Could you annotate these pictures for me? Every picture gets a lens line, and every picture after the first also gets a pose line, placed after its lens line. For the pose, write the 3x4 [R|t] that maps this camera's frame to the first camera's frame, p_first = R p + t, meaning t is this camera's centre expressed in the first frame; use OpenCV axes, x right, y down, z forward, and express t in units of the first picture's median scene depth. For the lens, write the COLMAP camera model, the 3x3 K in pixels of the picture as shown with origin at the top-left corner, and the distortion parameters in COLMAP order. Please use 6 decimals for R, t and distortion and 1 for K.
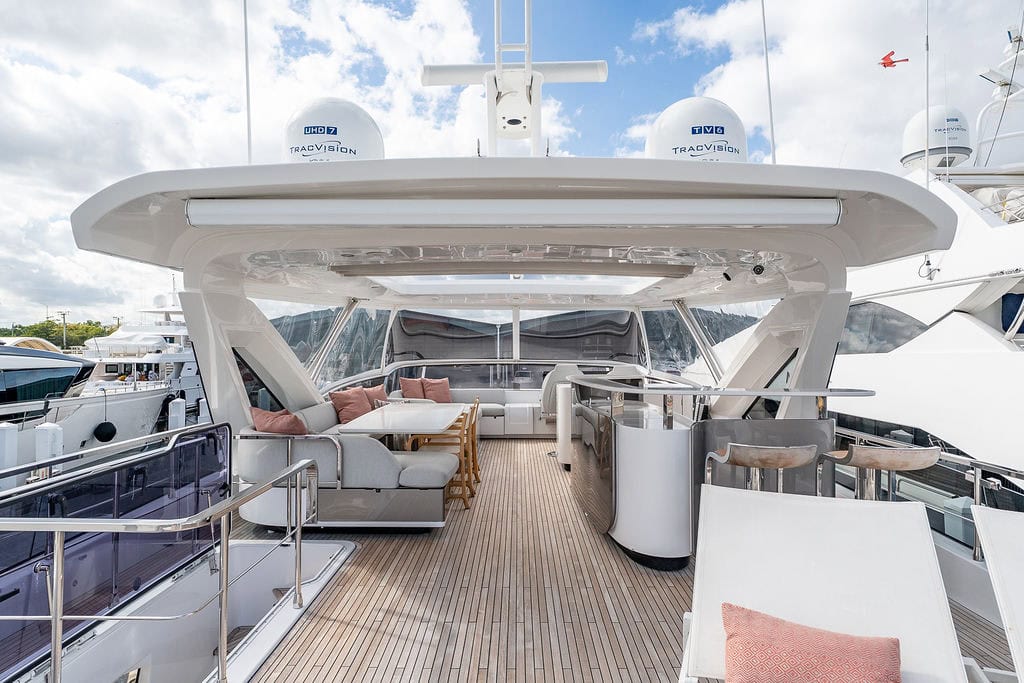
lens RADIAL K [[626.5, 0, 512.0], [0, 626.5, 341.5], [0, 0, 1]] dist [0.004257, -0.000064]
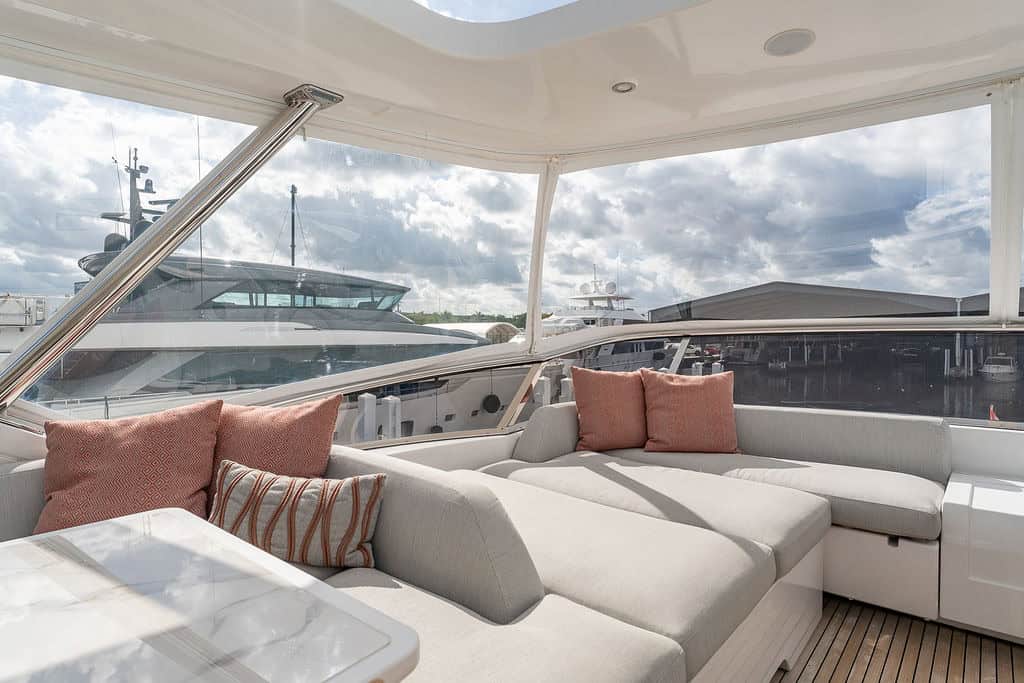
lens RADIAL K [[568.1, 0, 512.0], [0, 568.1, 341.5], [0, 0, 1]] dist [0.001332, 0.001124]
pose [[0.771937, 0.005935, -0.635671, -0.001549], [0.012498, 0.999621, 0.024511, 0.031930], [0.635576, -0.026865, 0.771571, 0.661888]]
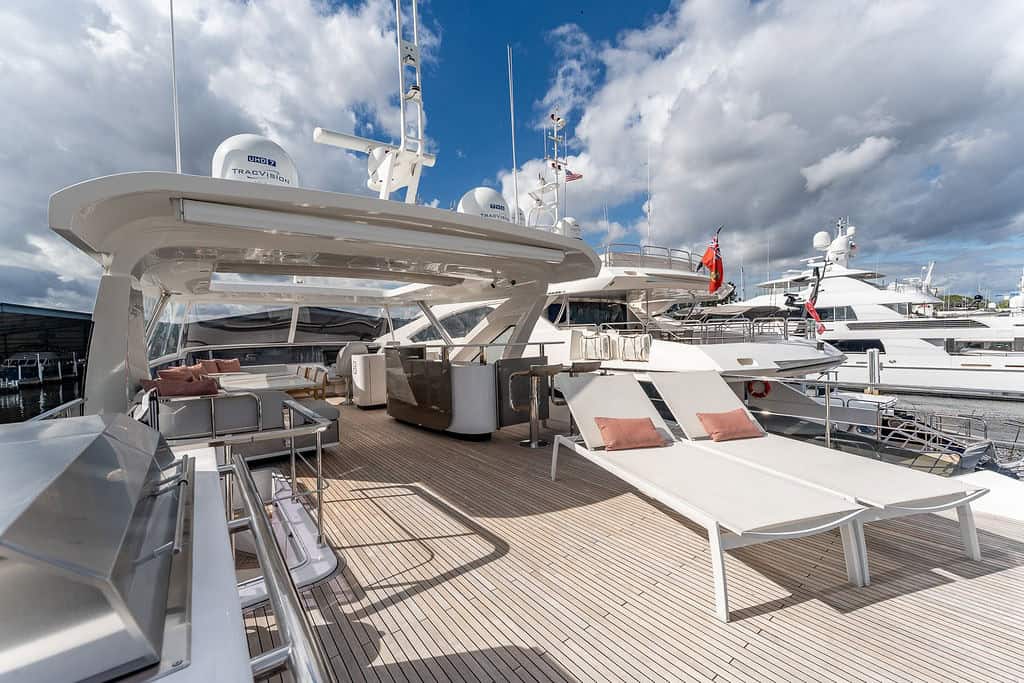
lens RADIAL K [[417.5, 0, 510.8], [0, 417.5, 330.9], [0, 0, 1]] dist [-0.001602, -0.000128]
pose [[0.794303, -0.017251, 0.607276, -0.166661], [0.023257, 0.999727, -0.002021, 0.016043], [-0.607076, 0.015728, 0.794488, -0.010505]]
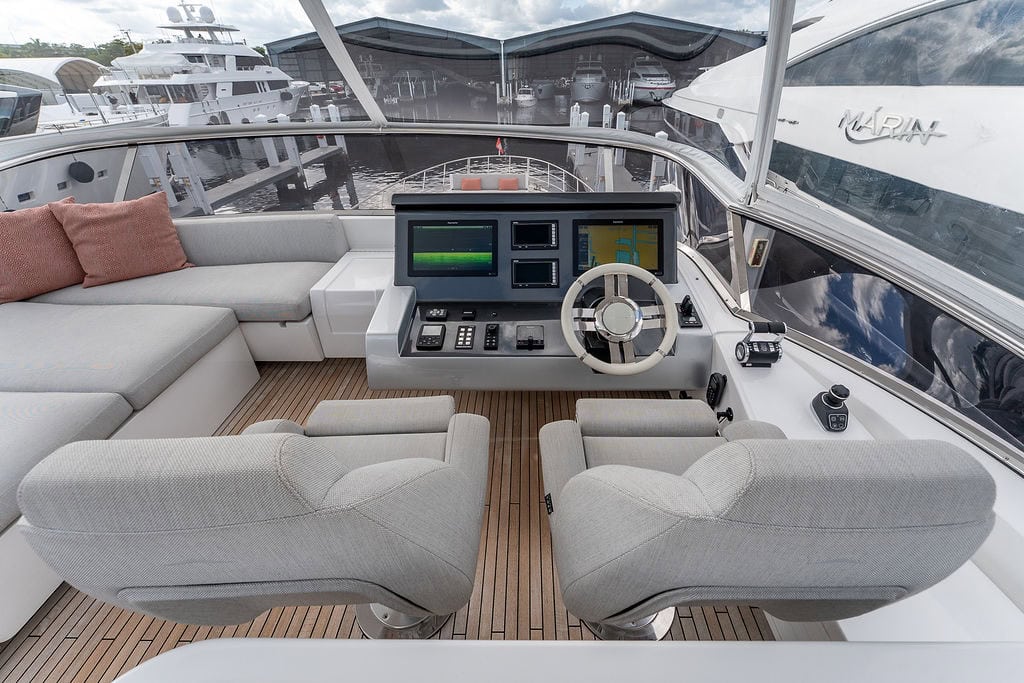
lens RADIAL K [[419.9, 0, 527.1], [0, 419.9, 335.9], [0, 0, 1]] dist [-0.000889, -0.000187]
pose [[0.999919, -0.010827, 0.006692, 0.101131], [0.005332, 0.833712, 0.552173, -0.004985], [-0.011557, -0.552093, 0.833702, 0.718042]]
